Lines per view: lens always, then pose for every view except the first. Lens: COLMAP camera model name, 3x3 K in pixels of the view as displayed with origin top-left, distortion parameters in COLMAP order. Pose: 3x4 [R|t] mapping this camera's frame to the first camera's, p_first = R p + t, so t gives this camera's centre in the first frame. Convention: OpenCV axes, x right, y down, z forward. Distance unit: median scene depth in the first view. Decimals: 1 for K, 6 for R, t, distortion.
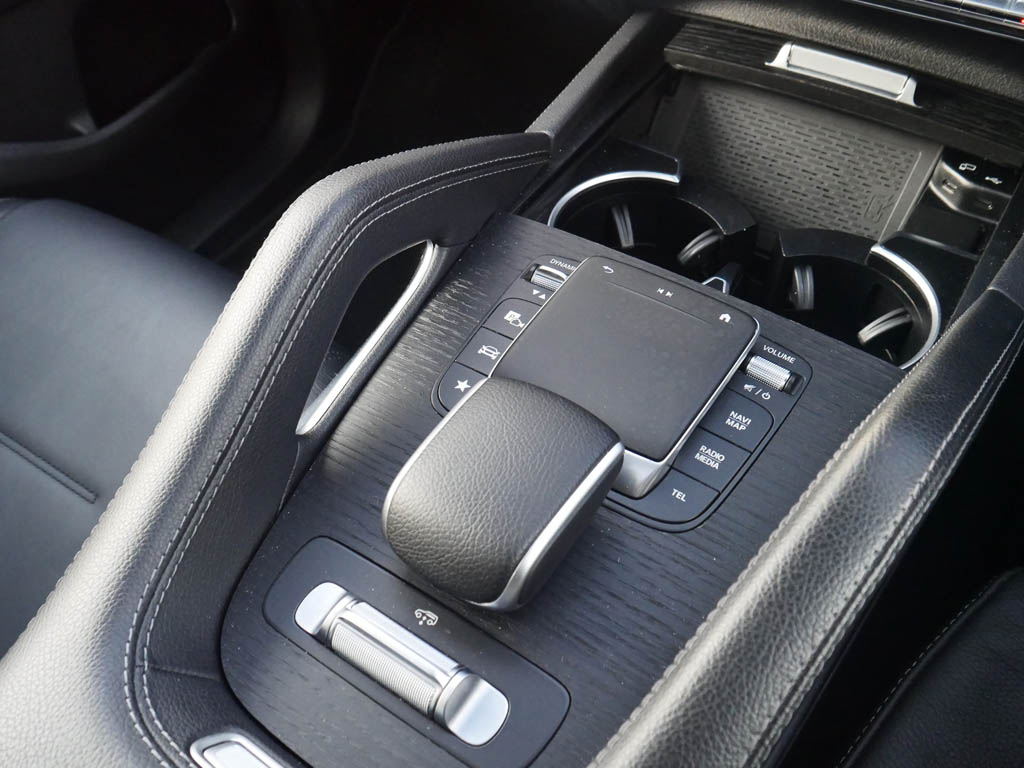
lens RADIAL K [[851.5, 0, 516.0], [0, 851.5, 387.9], [0, 0, 1]] dist [0.001760, 0.001558]
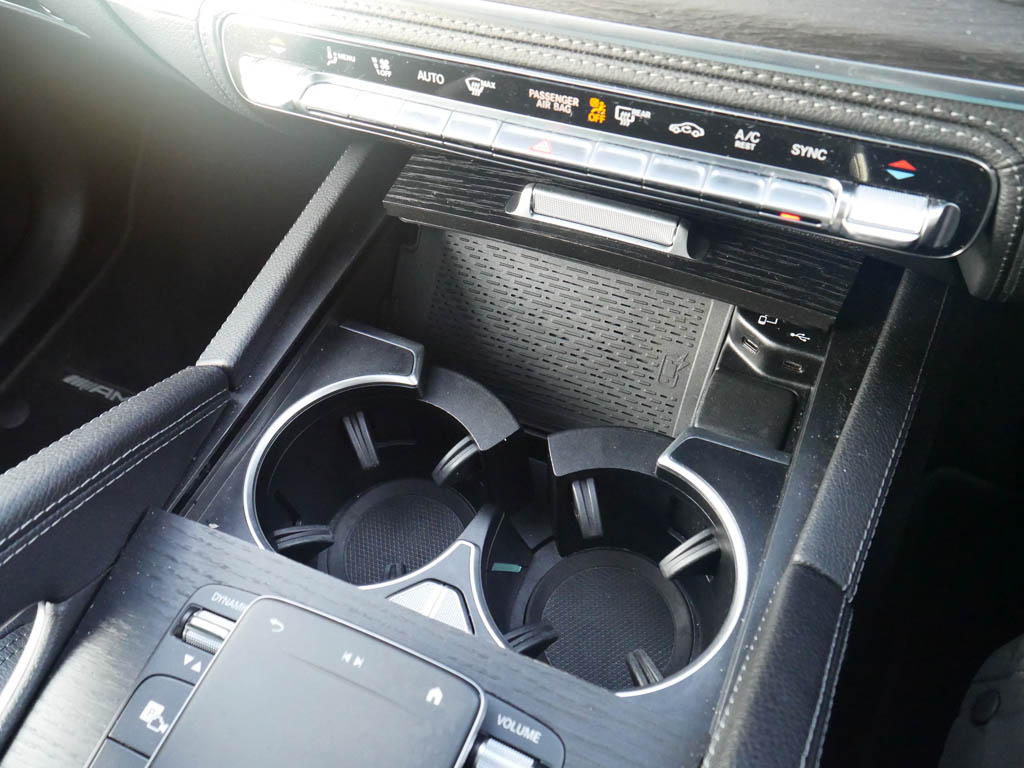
lens RADIAL K [[851.5, 0, 507.9], [0, 851.5, 380.7], [0, 0, 1]] dist [0.001760, 0.001558]
pose [[0.984644, -0.156773, 0.076807, 0.212730], [0.154239, 0.987306, 0.037922, -0.260355], [-0.081777, -0.025494, 0.996325, 0.217864]]
